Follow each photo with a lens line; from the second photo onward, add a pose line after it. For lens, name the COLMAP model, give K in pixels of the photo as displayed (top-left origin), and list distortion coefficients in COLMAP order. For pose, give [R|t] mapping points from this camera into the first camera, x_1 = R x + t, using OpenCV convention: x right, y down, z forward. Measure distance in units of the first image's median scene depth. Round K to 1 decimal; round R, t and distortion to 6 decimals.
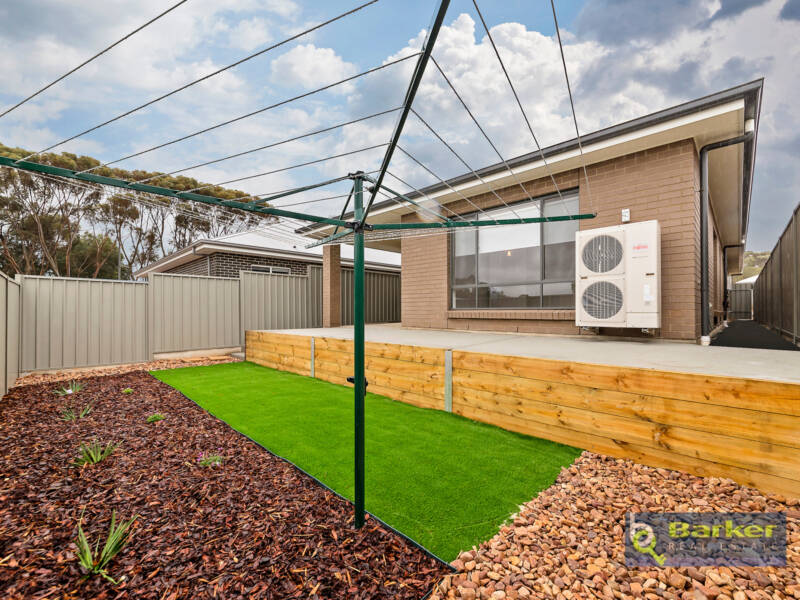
lens RADIAL K [[334.2, 0, 401.1], [0, 334.2, 300.7], [0, 0, 1]] dist [0.003380, -0.001372]
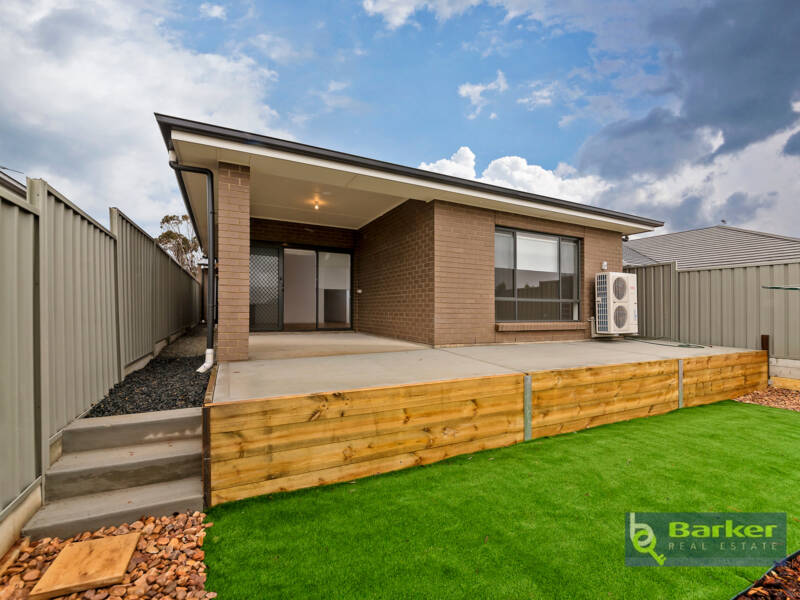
lens RADIAL K [[334.2, 0, 405.5], [0, 334.2, 300.7], [0, 0, 1]] dist [0.003380, -0.001372]
pose [[0.360108, 0.033392, 0.932313, -1.004161], [-0.036440, 0.999100, -0.021709, -0.006305], [-0.932199, -0.026155, 0.361000, 1.075249]]
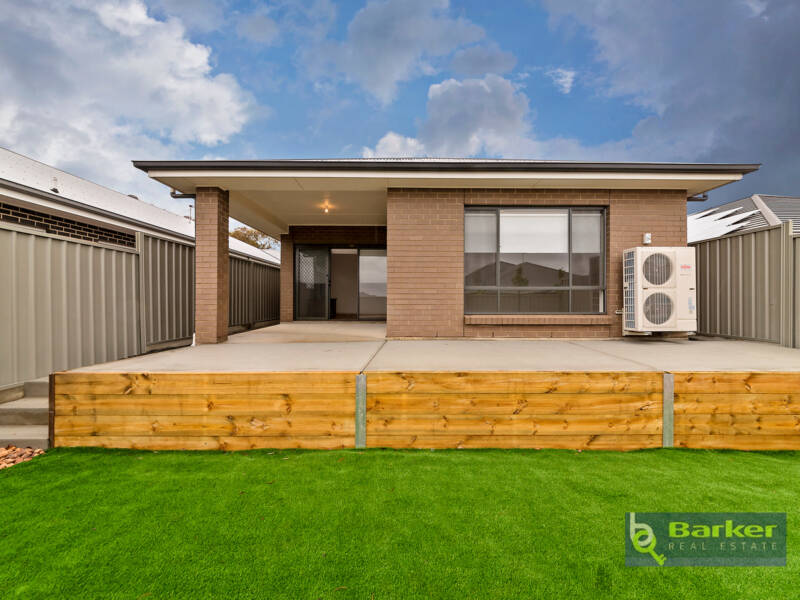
lens RADIAL K [[311.6, 0, 411.1], [0, 311.6, 297.9], [0, 0, 1]] dist [-0.002633, 0.000212]
pose [[0.722903, 0.010488, 0.690869, -0.602544], [-0.022194, 0.999721, 0.008046, -0.022313], [-0.690592, -0.021150, 0.722935, 0.628069]]
